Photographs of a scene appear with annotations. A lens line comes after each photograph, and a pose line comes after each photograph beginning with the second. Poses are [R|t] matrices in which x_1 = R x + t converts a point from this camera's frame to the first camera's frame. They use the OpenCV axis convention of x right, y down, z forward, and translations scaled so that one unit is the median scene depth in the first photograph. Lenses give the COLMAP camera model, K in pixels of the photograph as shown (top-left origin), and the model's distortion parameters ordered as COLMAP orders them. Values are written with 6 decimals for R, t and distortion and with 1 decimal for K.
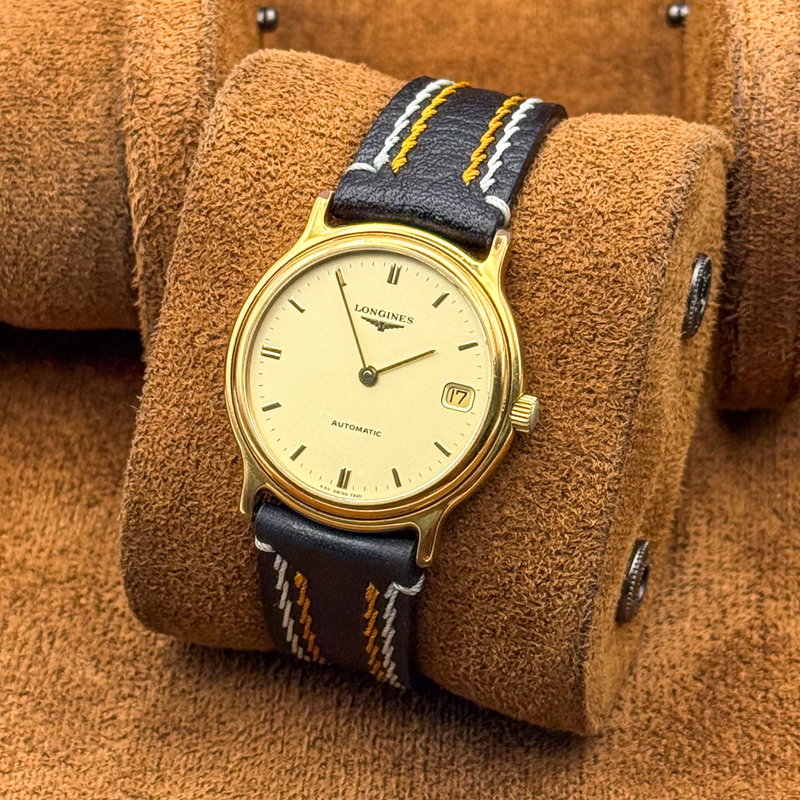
lens RADIAL K [[2666.8, 0, 400.0], [0, 2666.8, 400.0], [0, 0, 1]] dist [0.033017, 0.986980]
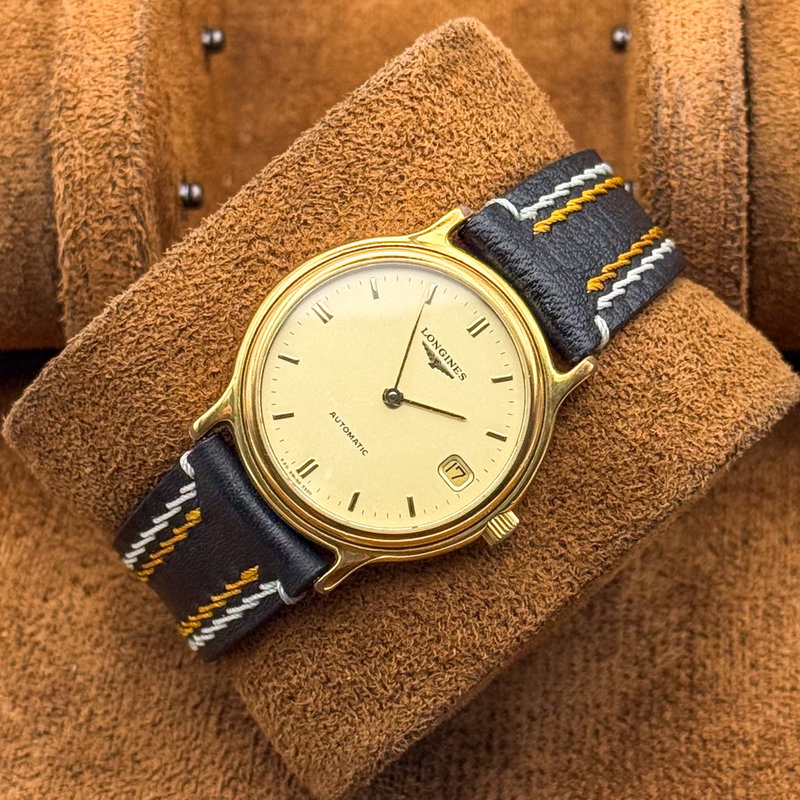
lens RADIAL K [[2666.8, 0, 400.0], [0, 2666.8, 400.0], [0, 0, 1]] dist [0.033017, 0.986980]
pose [[0.782548, 0.588389, 0.203513, -0.197008], [-0.602832, 0.797786, 0.011481, -0.020108], [-0.155605, -0.131668, 0.979005, 0.068241]]
